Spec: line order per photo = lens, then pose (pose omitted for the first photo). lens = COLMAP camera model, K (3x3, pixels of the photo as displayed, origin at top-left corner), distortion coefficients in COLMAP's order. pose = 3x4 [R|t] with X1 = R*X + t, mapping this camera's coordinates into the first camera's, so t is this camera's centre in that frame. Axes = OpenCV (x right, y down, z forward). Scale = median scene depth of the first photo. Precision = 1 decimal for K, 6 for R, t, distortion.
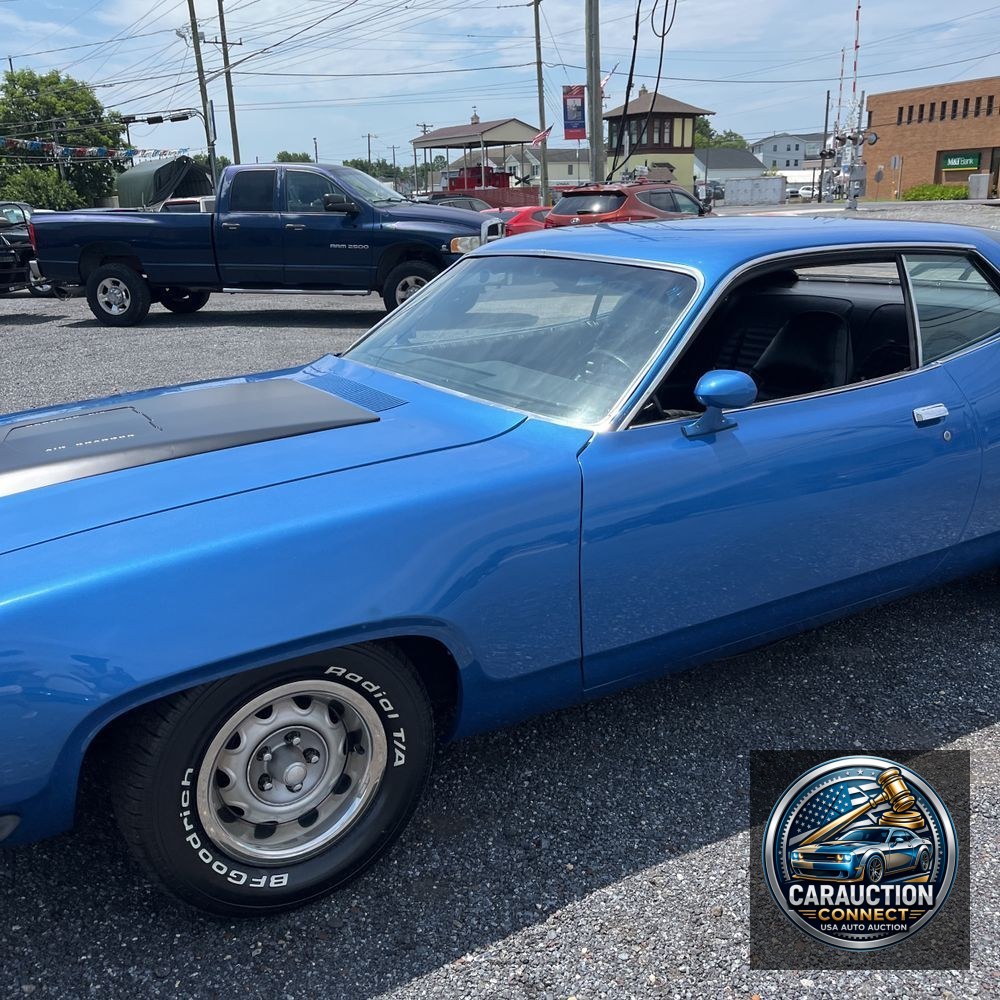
lens RADIAL K [[1007.6, 0, 503.8], [0, 1007.6, 515.4], [0, 0, 1]] dist [0.041306, -0.032021]
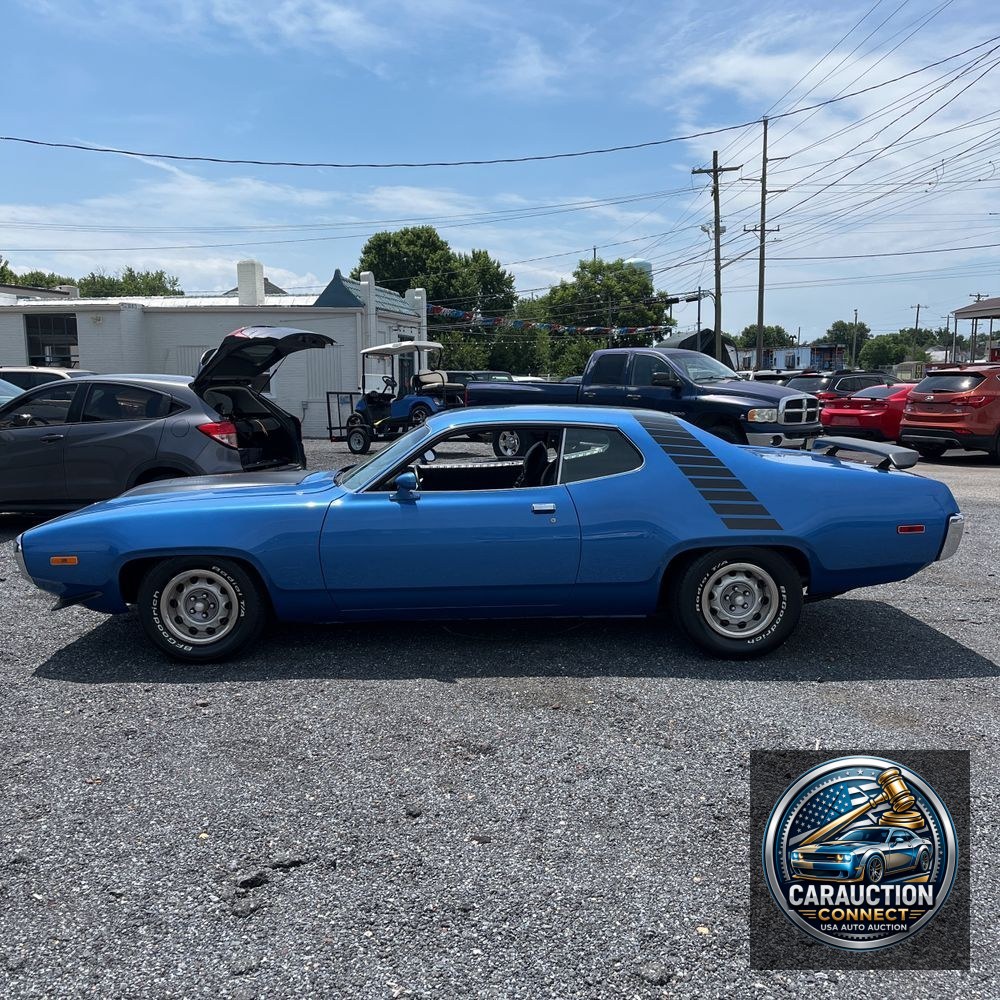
lens RADIAL K [[1007.6, 0, 503.8], [0, 1007.6, 515.4], [0, 0, 1]] dist [0.041306, -0.032021]
pose [[0.872758, 0.090324, -0.479723, 0.272470], [-0.163656, 0.979999, -0.113222, 0.030902], [0.459901, 0.177325, 0.870084, -0.149443]]
